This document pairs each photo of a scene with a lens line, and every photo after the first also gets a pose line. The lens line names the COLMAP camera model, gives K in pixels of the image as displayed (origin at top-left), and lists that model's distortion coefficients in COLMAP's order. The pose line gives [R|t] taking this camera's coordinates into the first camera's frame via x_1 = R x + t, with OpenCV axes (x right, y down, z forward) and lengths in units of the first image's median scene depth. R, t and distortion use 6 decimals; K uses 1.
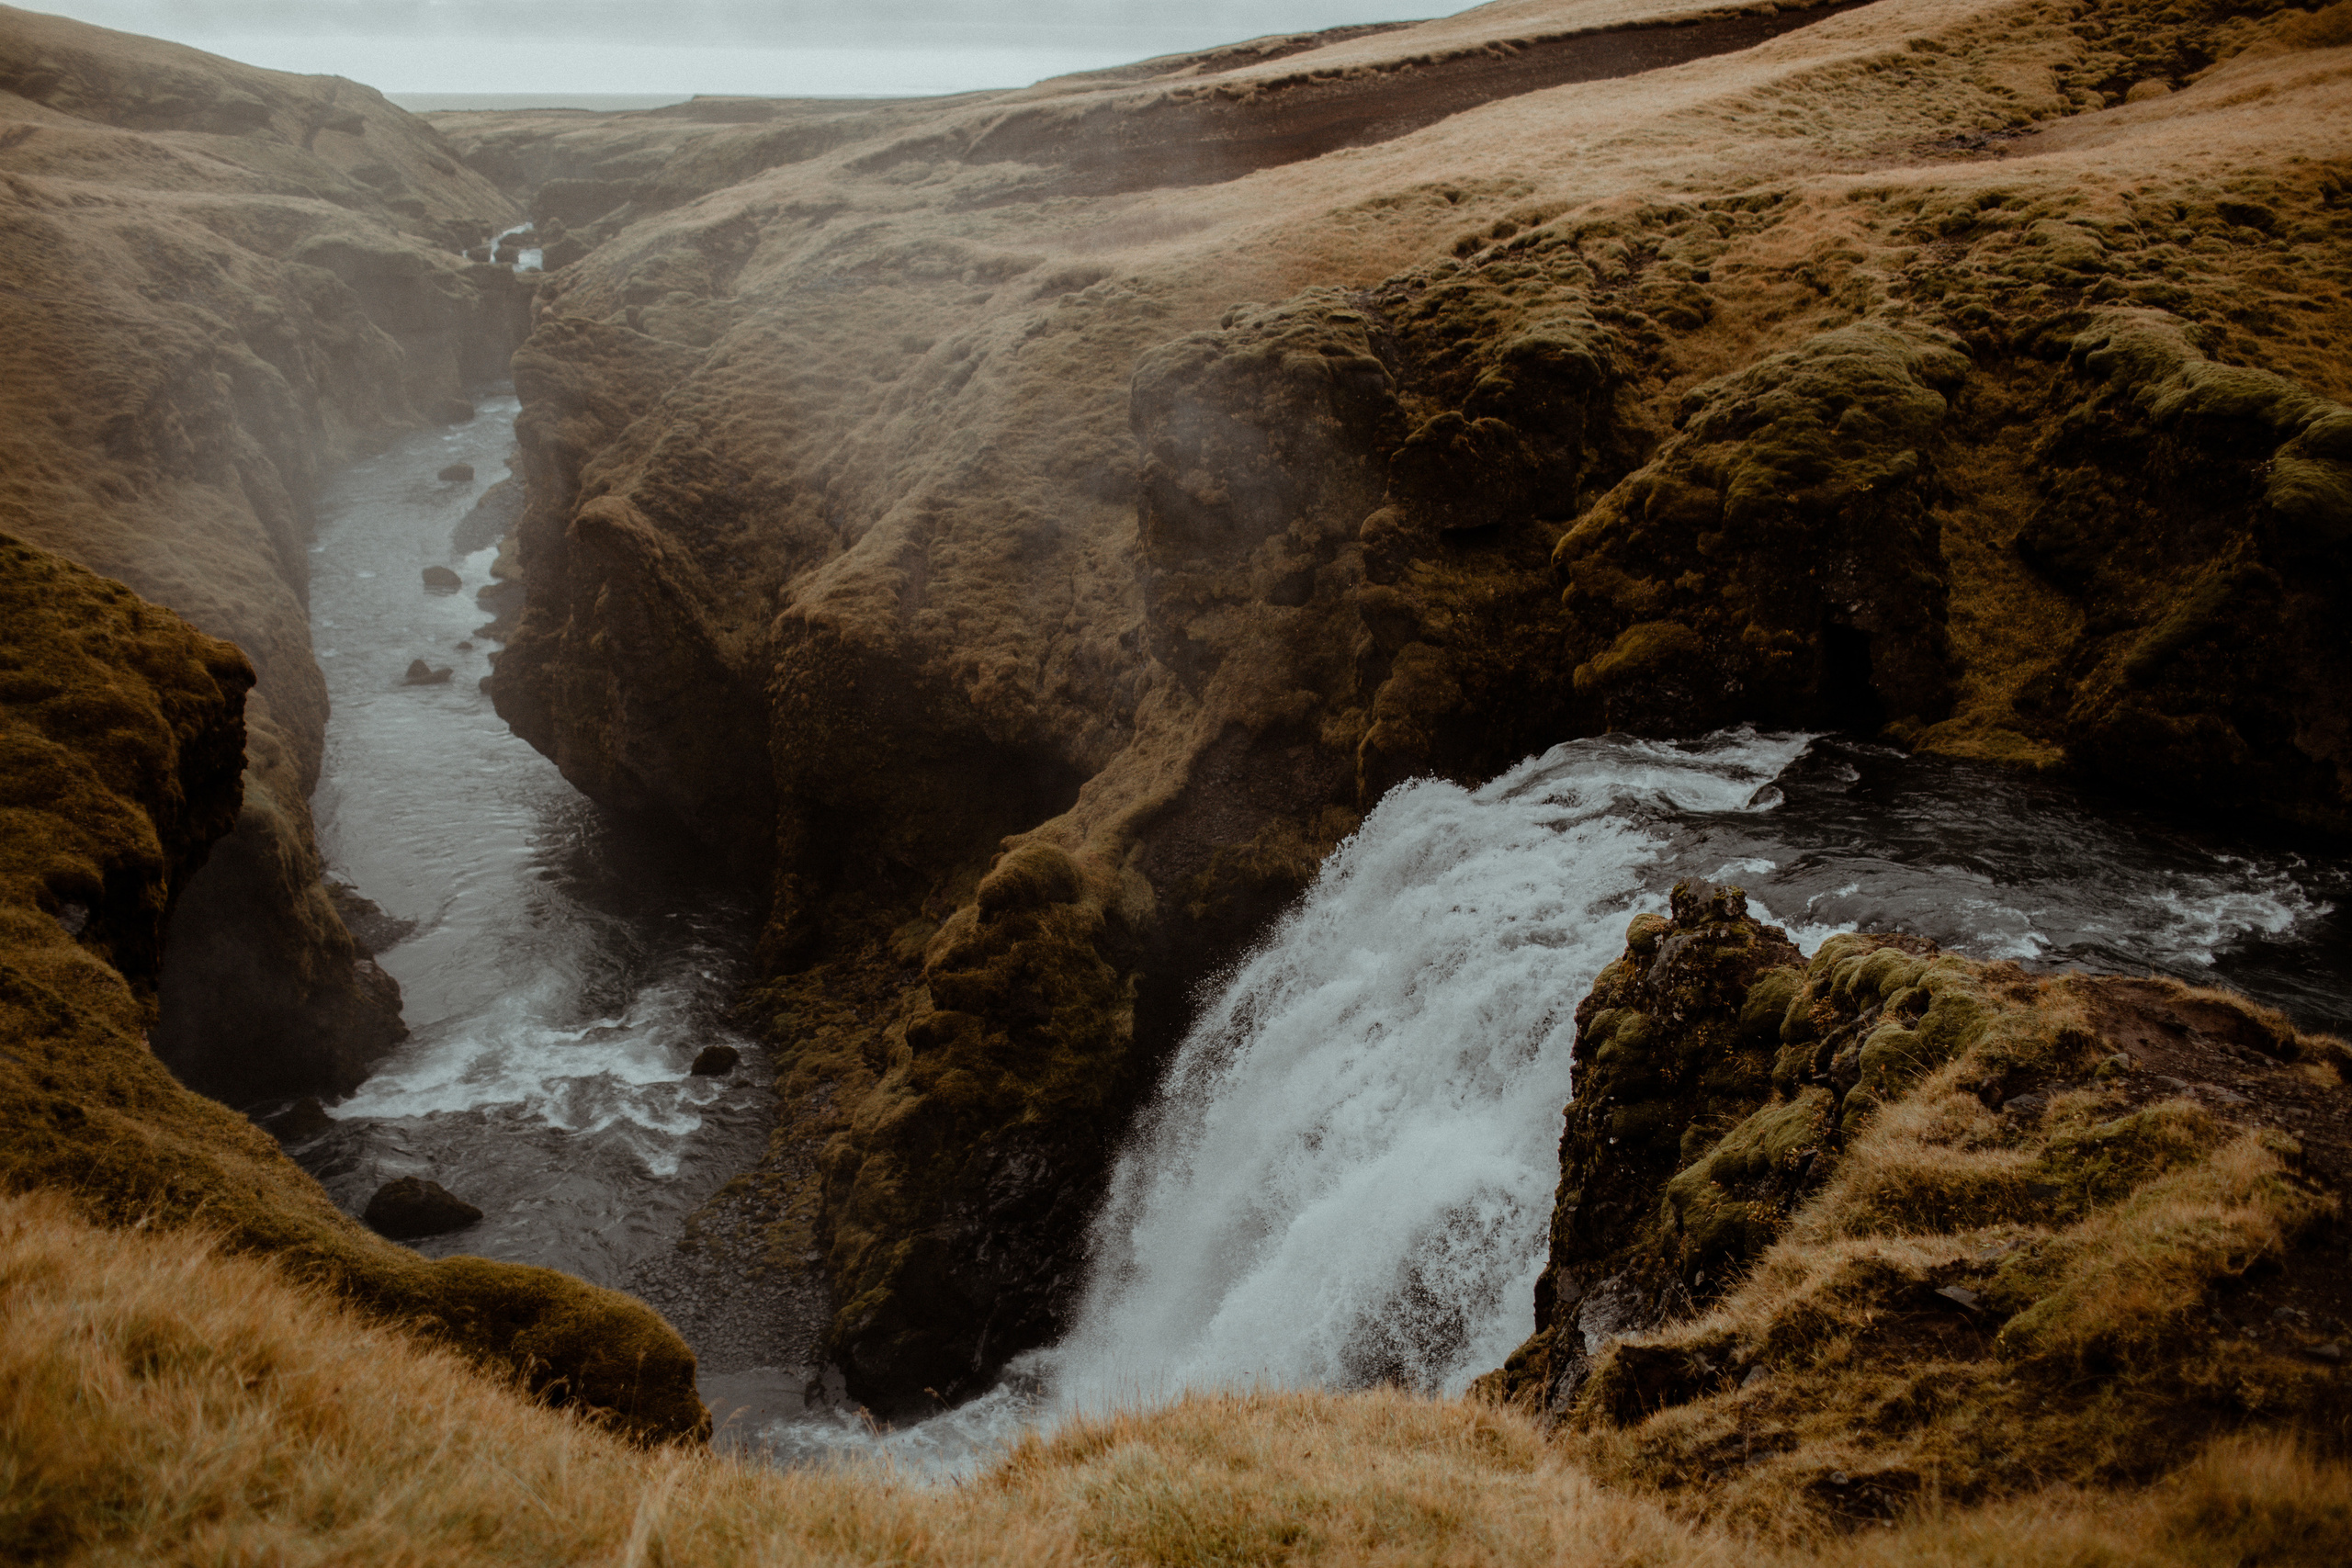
lens RADIAL K [[2247.8, 0, 1176.0], [0, 2247.8, 784.0], [0, 0, 1]] dist [-0.102565, 0.127842]
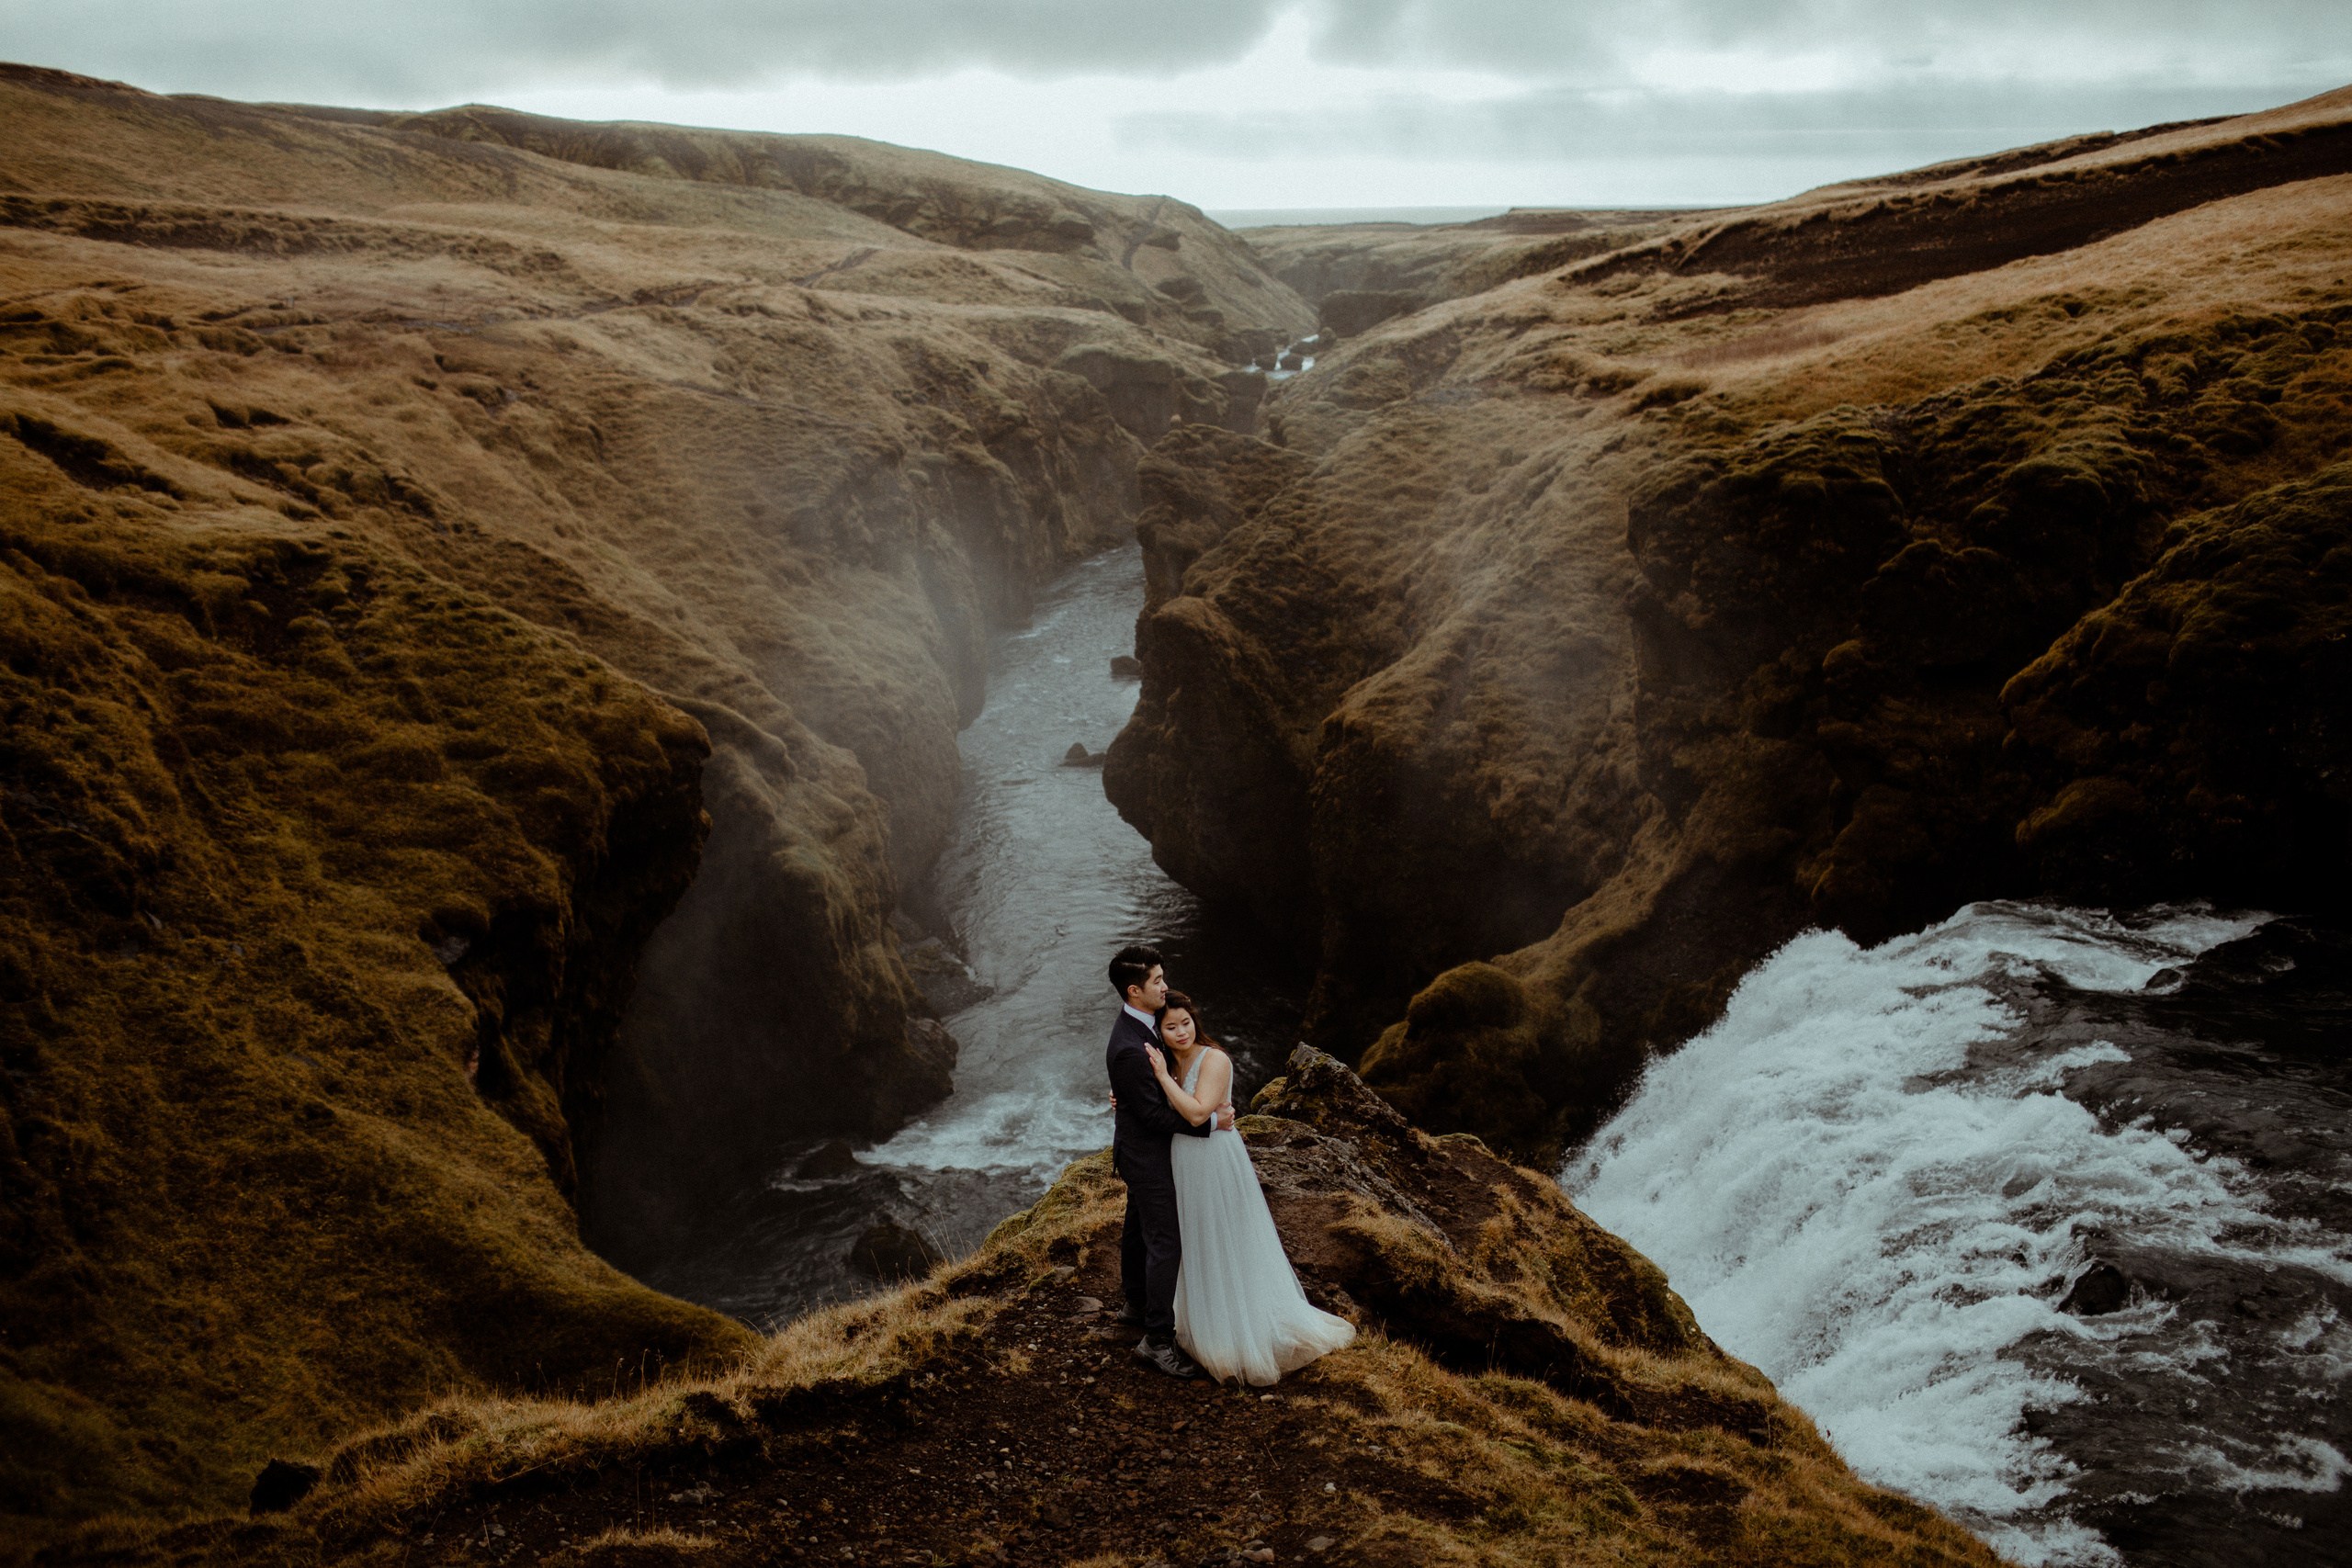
lens RADIAL K [[2247.8, 0, 1176.0], [0, 2247.8, 784.0], [0, 0, 1]] dist [-0.102565, 0.127842]
pose [[0.934800, 0.061425, -0.349822, 0.136872], [-0.077718, 0.996439, -0.032714, -0.008744], [0.346567, 0.057768, 0.936245, 0.025238]]
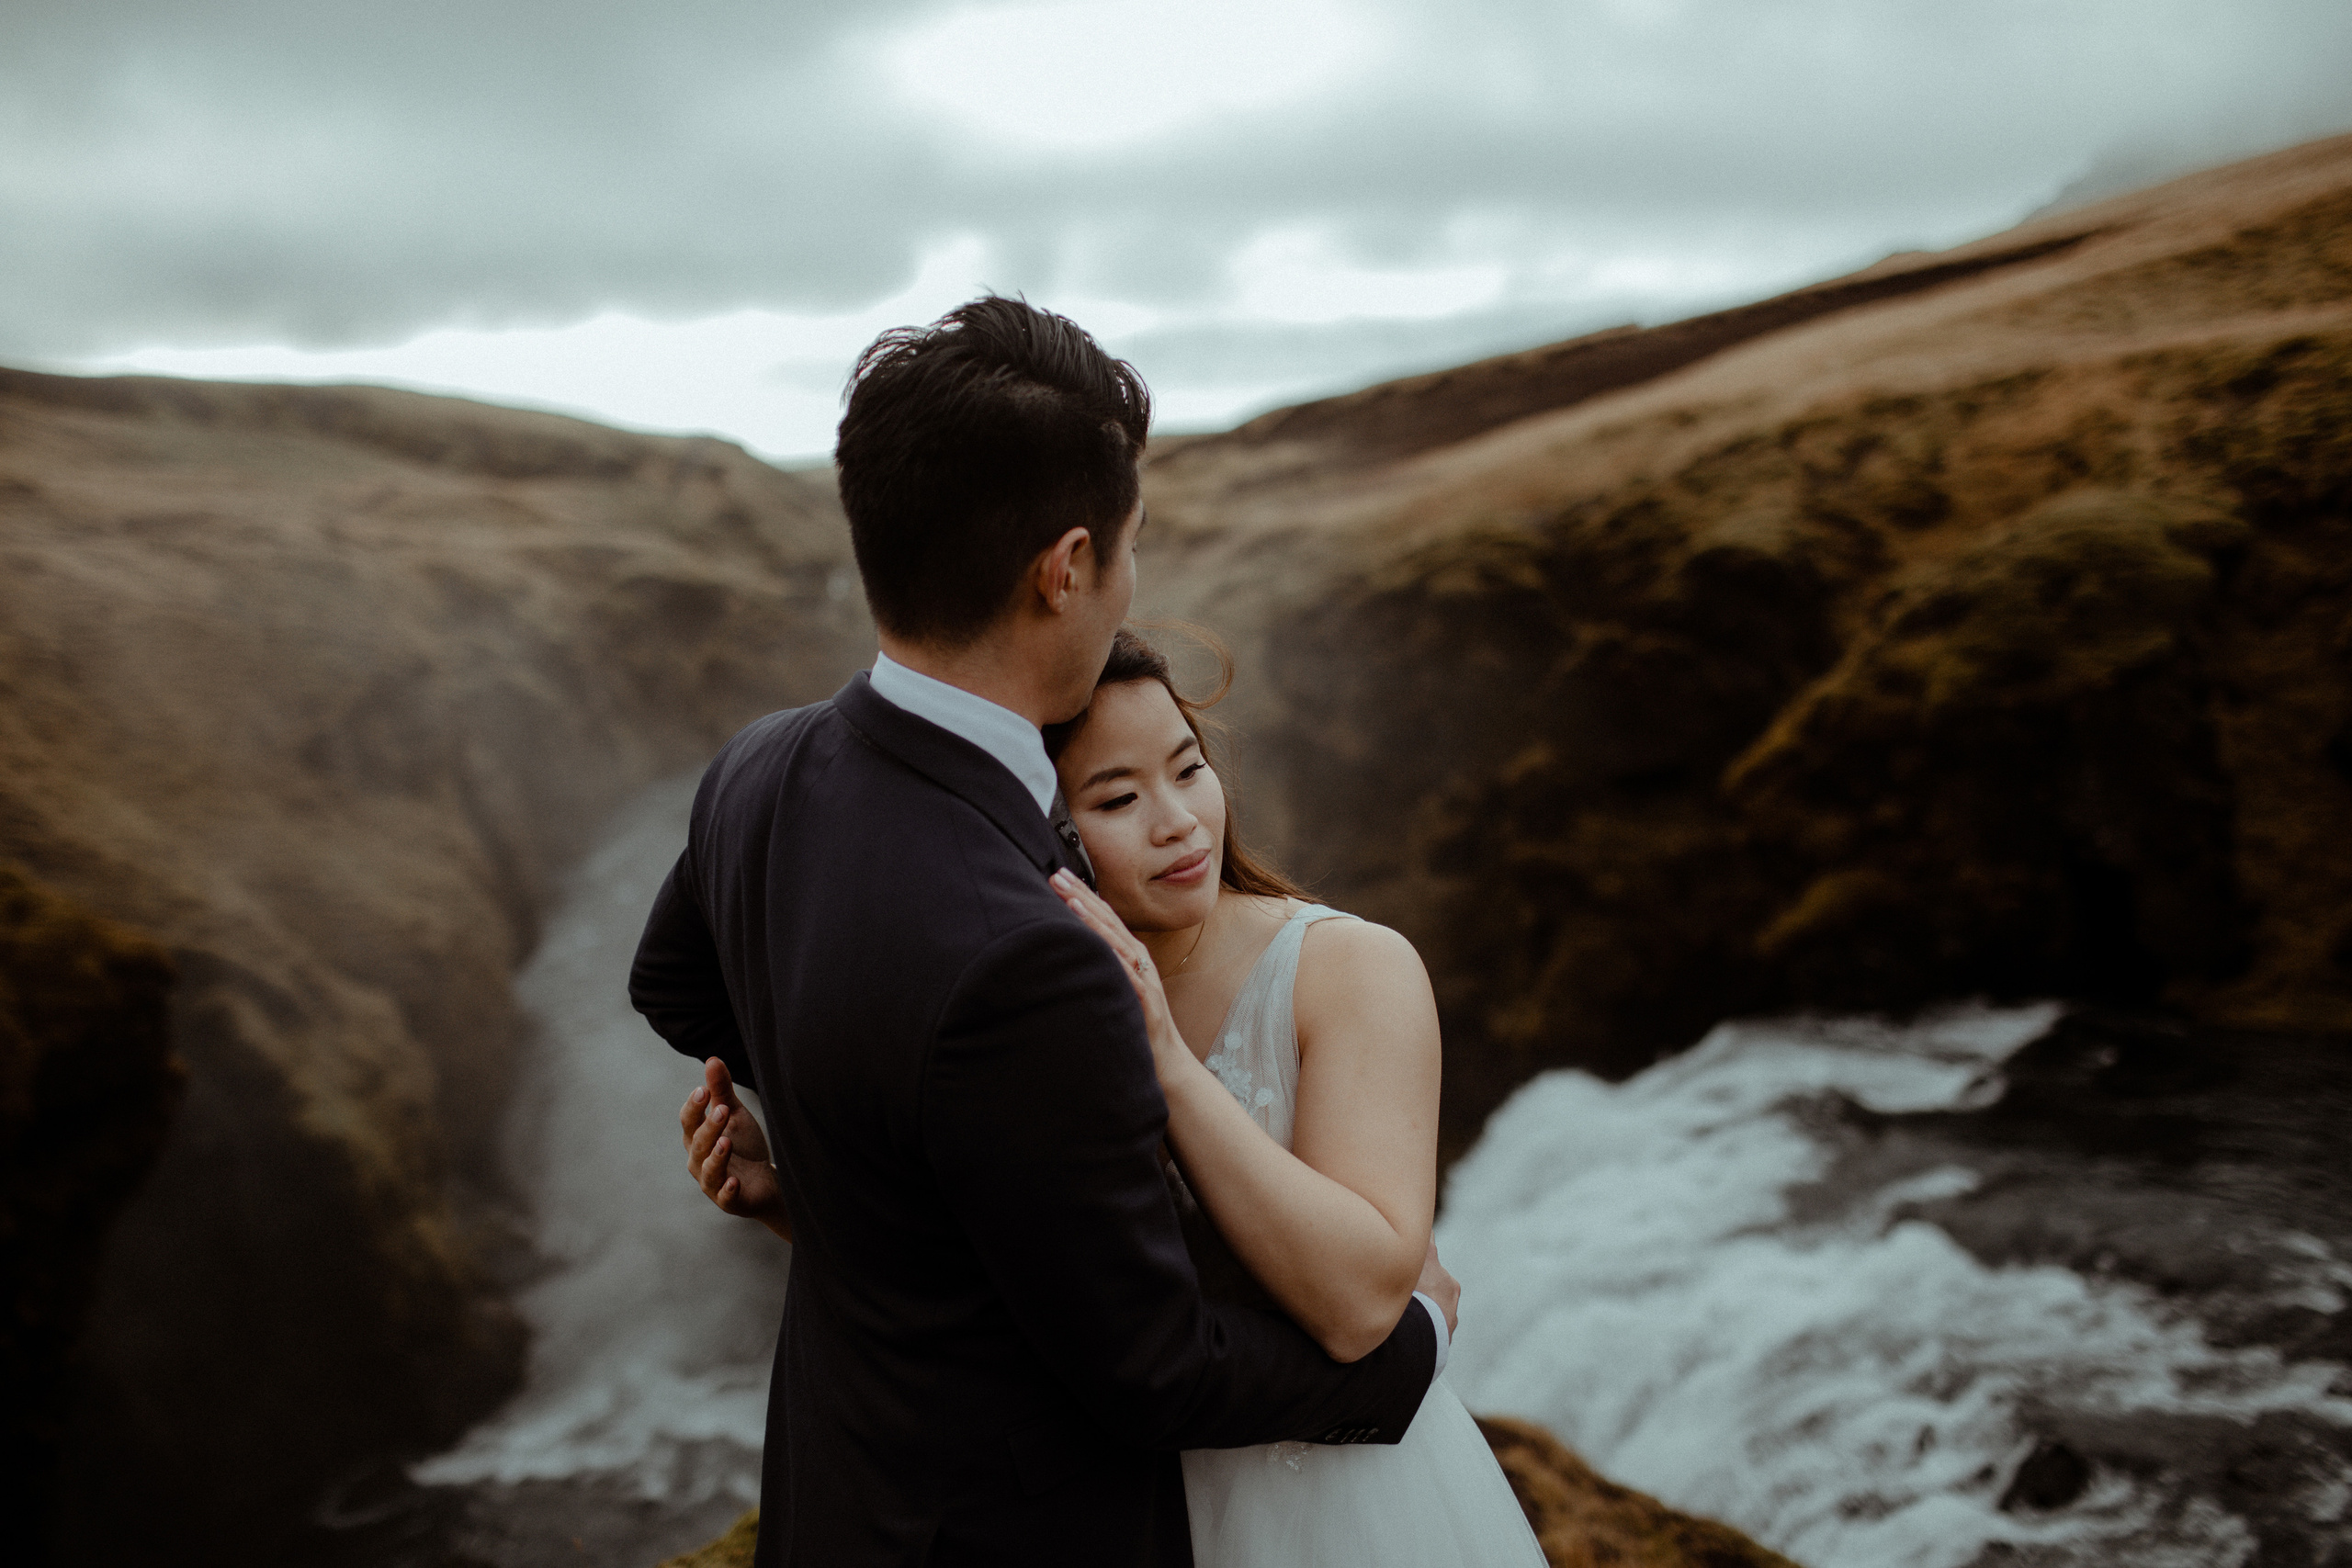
lens RADIAL K [[2266.1, 0, 1176.0], [0, 2266.1, 784.0], [0, 0, 1]] dist [-0.126312, 0.169978]
pose [[0.984409, -0.039478, -0.171407, 0.089839], [0.014883, 0.989687, -0.142471, 0.005090], [0.175264, 0.137699, 0.974844, 0.142890]]
